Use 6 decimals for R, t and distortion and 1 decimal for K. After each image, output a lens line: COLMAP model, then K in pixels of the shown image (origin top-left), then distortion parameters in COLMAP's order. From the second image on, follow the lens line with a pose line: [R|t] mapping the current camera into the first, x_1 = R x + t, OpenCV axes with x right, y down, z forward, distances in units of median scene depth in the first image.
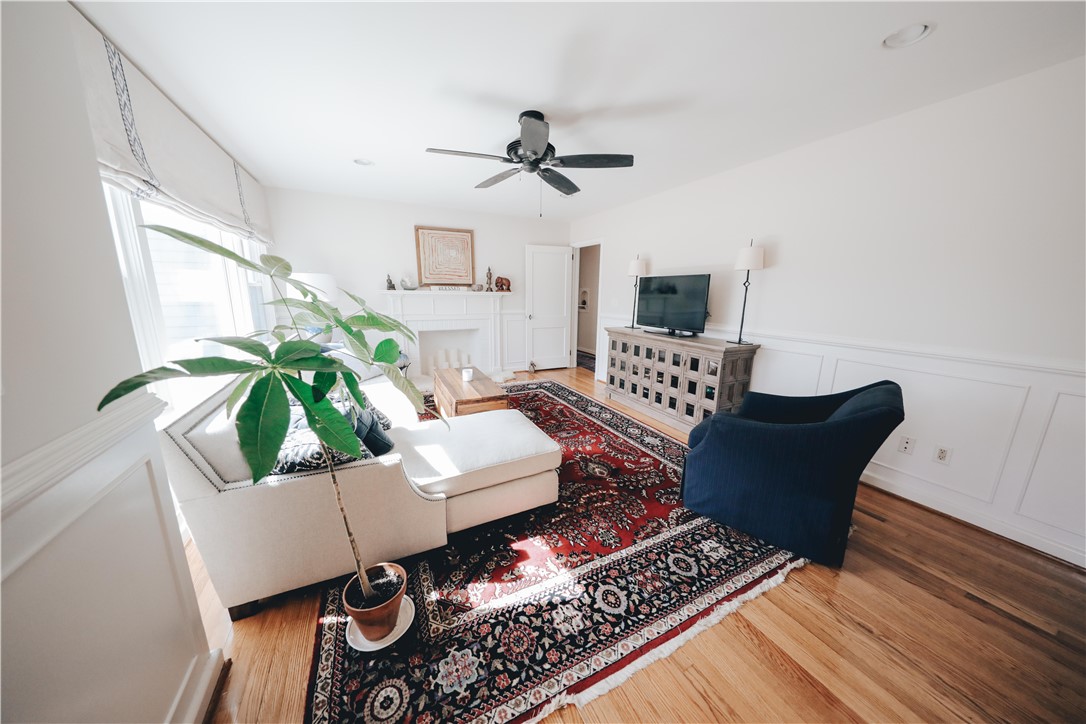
lens RADIAL K [[338.0, 0, 542.7], [0, 338.0, 360.7], [0, 0, 1]] dist [0.000884, -0.000293]
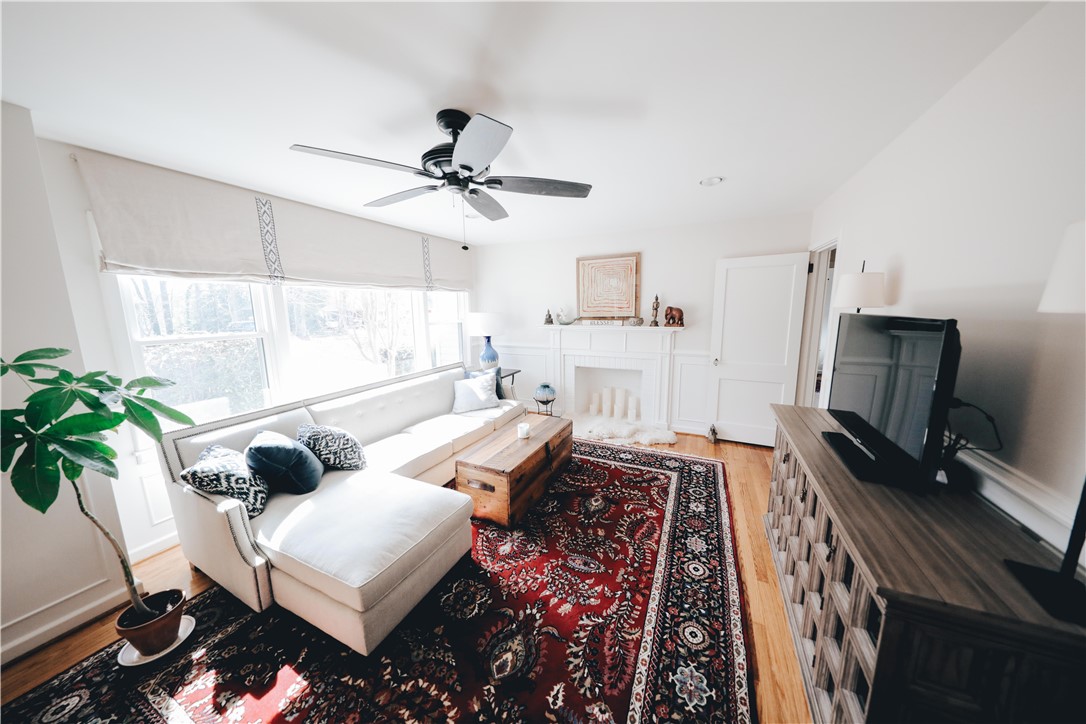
lens RADIAL K [[338.0, 0, 547.3], [0, 338.0, 362.2], [0, 0, 1]] dist [0.000884, -0.000293]
pose [[0.619147, 0.105830, -0.778111, 0.390200], [-0.137550, 0.990174, 0.025222, -0.134490], [0.773134, 0.091413, 0.627620, 0.406604]]
